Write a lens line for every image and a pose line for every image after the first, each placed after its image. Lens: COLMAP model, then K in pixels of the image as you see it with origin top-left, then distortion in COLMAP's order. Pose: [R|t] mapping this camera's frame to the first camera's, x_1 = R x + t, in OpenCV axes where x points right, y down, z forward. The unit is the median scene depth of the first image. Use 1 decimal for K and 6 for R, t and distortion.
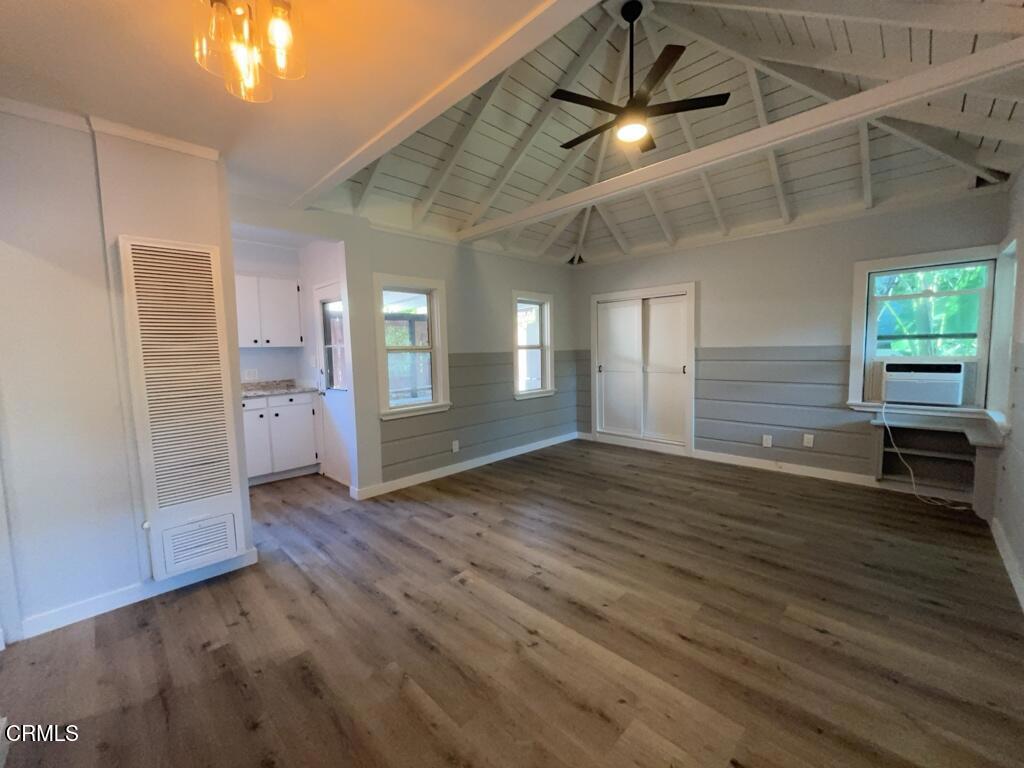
lens RADIAL K [[415.2, 0, 512.0], [0, 415.2, 384.0], [0, 0, 1]] dist [-0.000063, 0.000003]
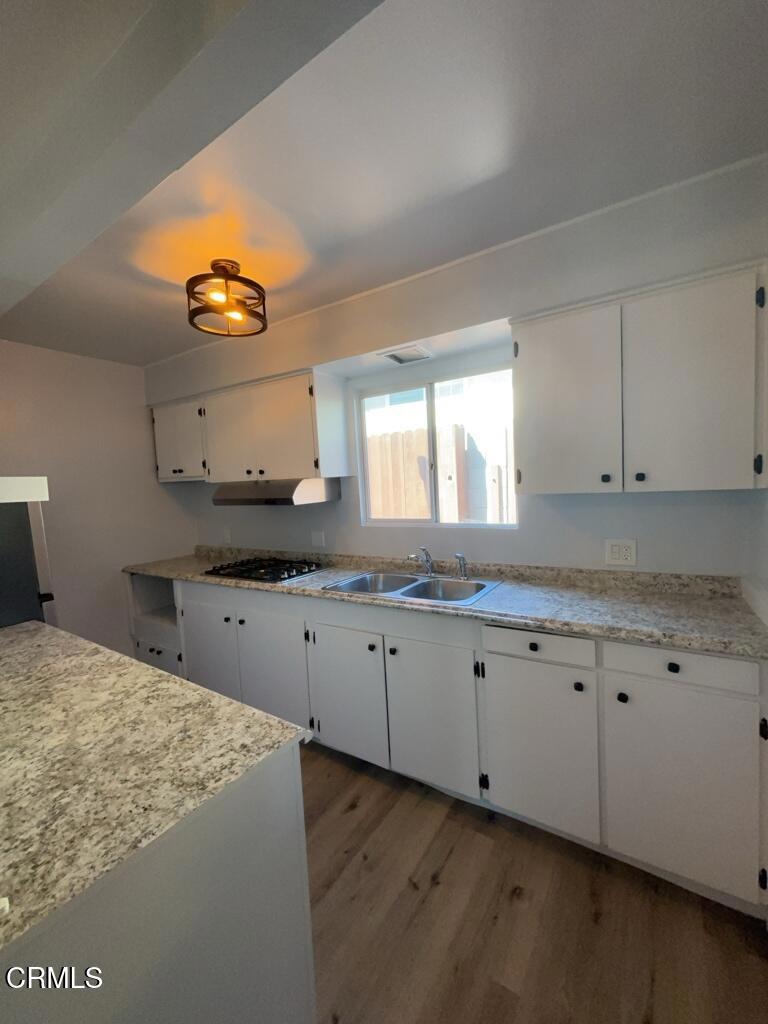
lens RADIAL K [[415.2, 0, 384.0], [0, 415.2, 512.0], [0, 0, 1]] dist [-0.000063, 0.000003]
pose [[0.209210, 0.078022, -0.974753, -0.283960], [-0.039901, 0.996663, 0.071212, -0.091235], [0.977056, 0.023996, 0.211625, 0.721643]]
